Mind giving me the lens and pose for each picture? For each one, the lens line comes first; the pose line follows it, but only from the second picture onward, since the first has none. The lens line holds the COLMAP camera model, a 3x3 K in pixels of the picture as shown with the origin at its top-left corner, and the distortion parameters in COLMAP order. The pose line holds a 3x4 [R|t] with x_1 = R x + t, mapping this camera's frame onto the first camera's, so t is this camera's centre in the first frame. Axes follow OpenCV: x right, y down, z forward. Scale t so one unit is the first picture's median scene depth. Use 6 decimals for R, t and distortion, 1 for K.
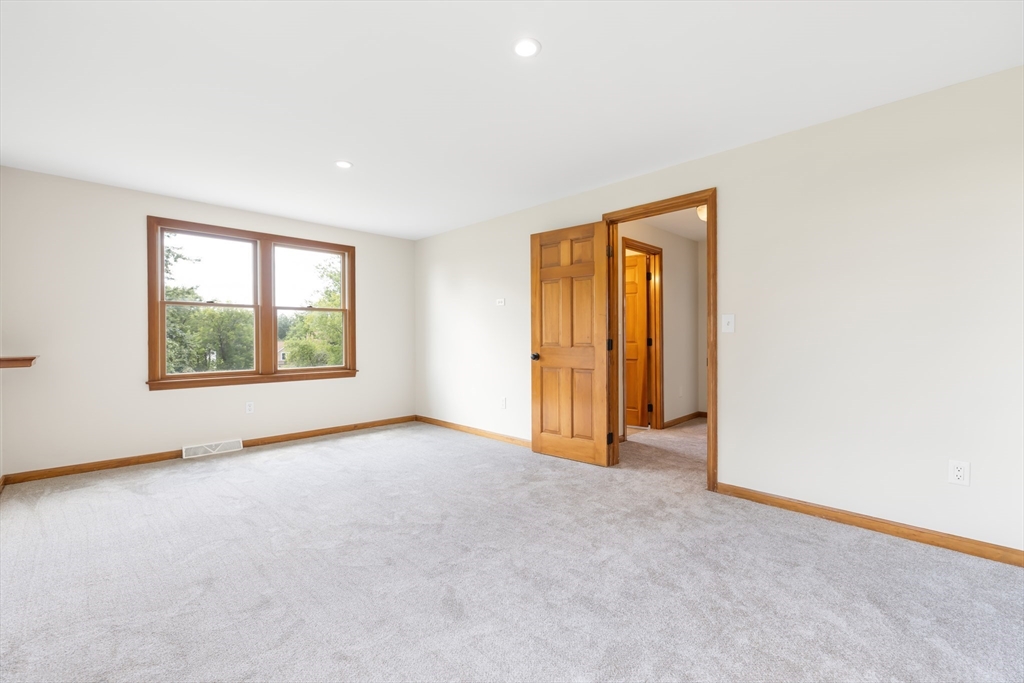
lens RADIAL K [[429.9, 0, 506.1], [0, 429.9, 332.7], [0, 0, 1]] dist [0.000794, -0.000035]
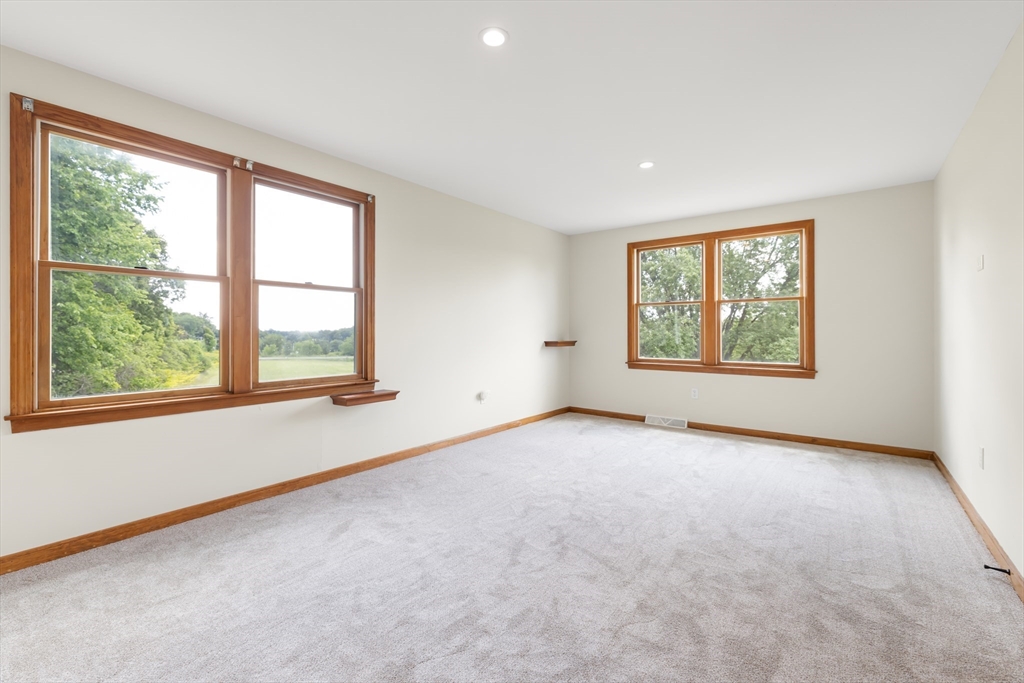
lens RADIAL K [[432.5, 0, 514.8], [0, 432.5, 329.3], [0, 0, 1]] dist [0.000939, 0.000047]
pose [[0.142941, 0.000920, -0.989731, 0.461480], [0.012156, 0.999923, 0.002685, -0.000714], [0.989657, -0.012415, 0.142919, 0.394557]]
